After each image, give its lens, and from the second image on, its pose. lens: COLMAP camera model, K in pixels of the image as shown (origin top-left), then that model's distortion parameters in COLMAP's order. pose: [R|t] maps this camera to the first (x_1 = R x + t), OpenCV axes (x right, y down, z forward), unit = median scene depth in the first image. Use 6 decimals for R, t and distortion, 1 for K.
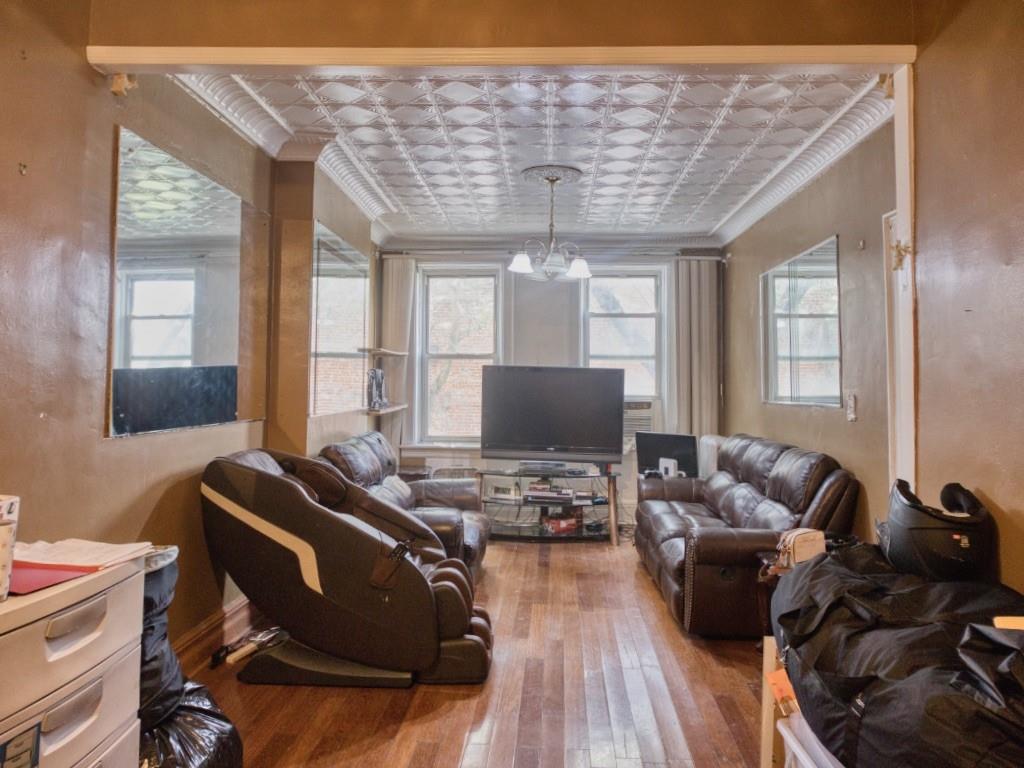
lens RADIAL K [[789.1, 0, 554.3], [0, 789.1, 344.6], [0, 0, 1]] dist [-0.039031, 0.039078]
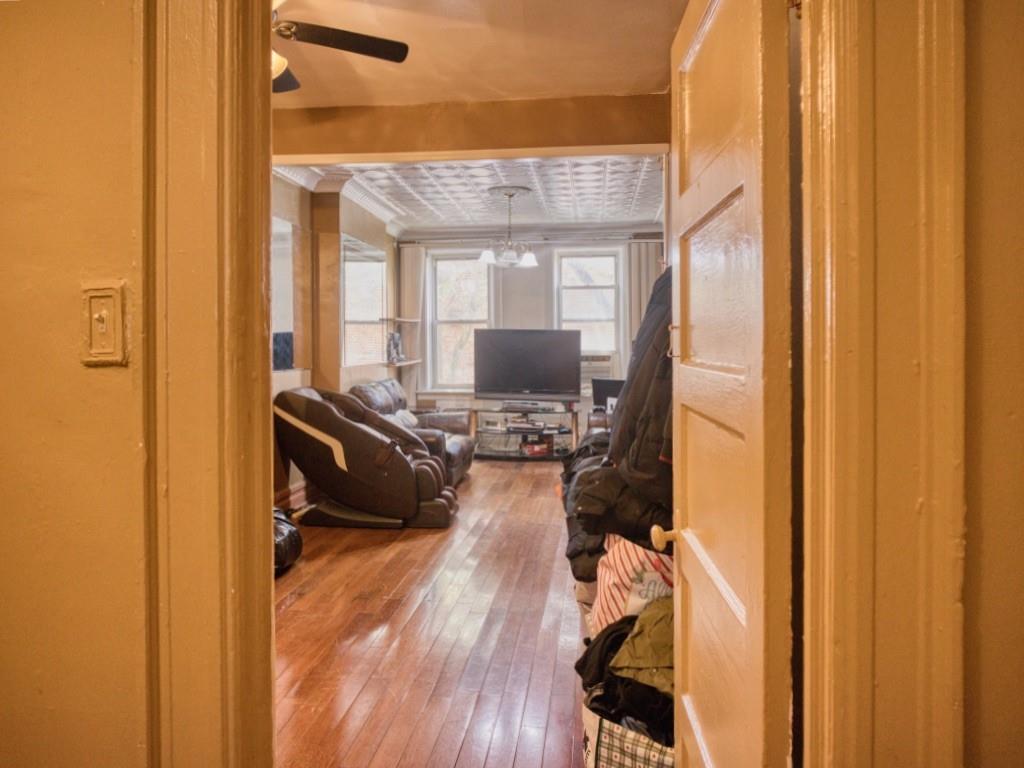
lens RADIAL K [[777.7, 0, 537.4], [0, 777.7, 350.0], [0, 0, 1]] dist [-0.033172, 0.000726]
pose [[0.996826, -0.011807, -0.078732, 0.116722], [0.016429, 0.998163, 0.058311, -0.012663], [0.077899, -0.059419, 0.995189, -0.287831]]
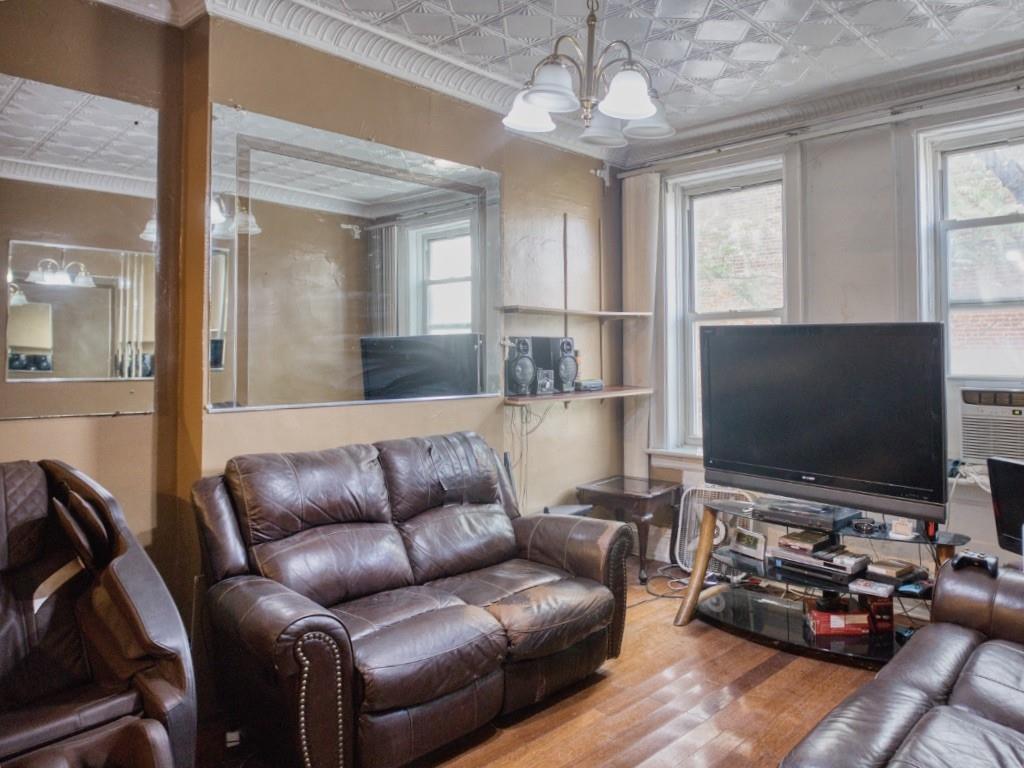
lens RADIAL K [[789.1, 0, 554.3], [0, 789.1, 344.6], [0, 0, 1]] dist [-0.039031, 0.039078]
pose [[0.737434, -0.021128, -0.675089, 0.229491], [0.040823, 0.999078, 0.013326, 0.027785], [0.674184, -0.037386, 0.737616, 0.493049]]
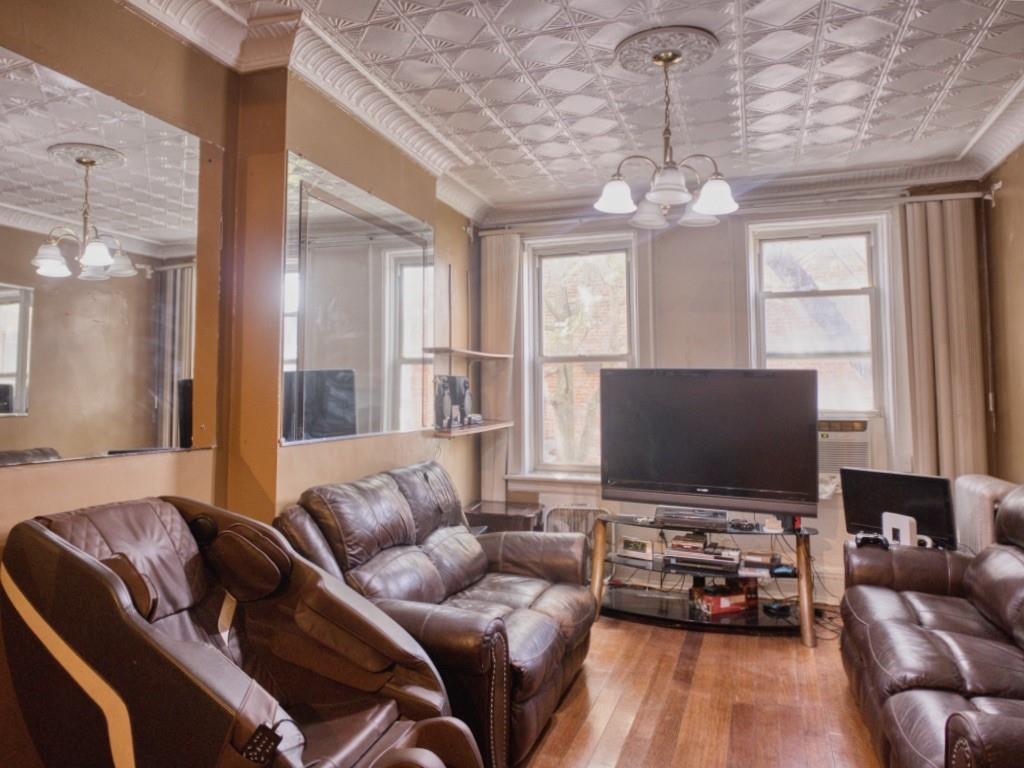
lens RADIAL K [[778.0, 0, 453.3], [0, 778.0, 342.3], [0, 0, 1]] dist [-0.037796, 0.032535]
pose [[0.929646, -0.030076, -0.367225, 0.044540], [0.022526, 0.999438, -0.024828, 0.016935], [0.367765, 0.014809, 0.929801, 0.298866]]
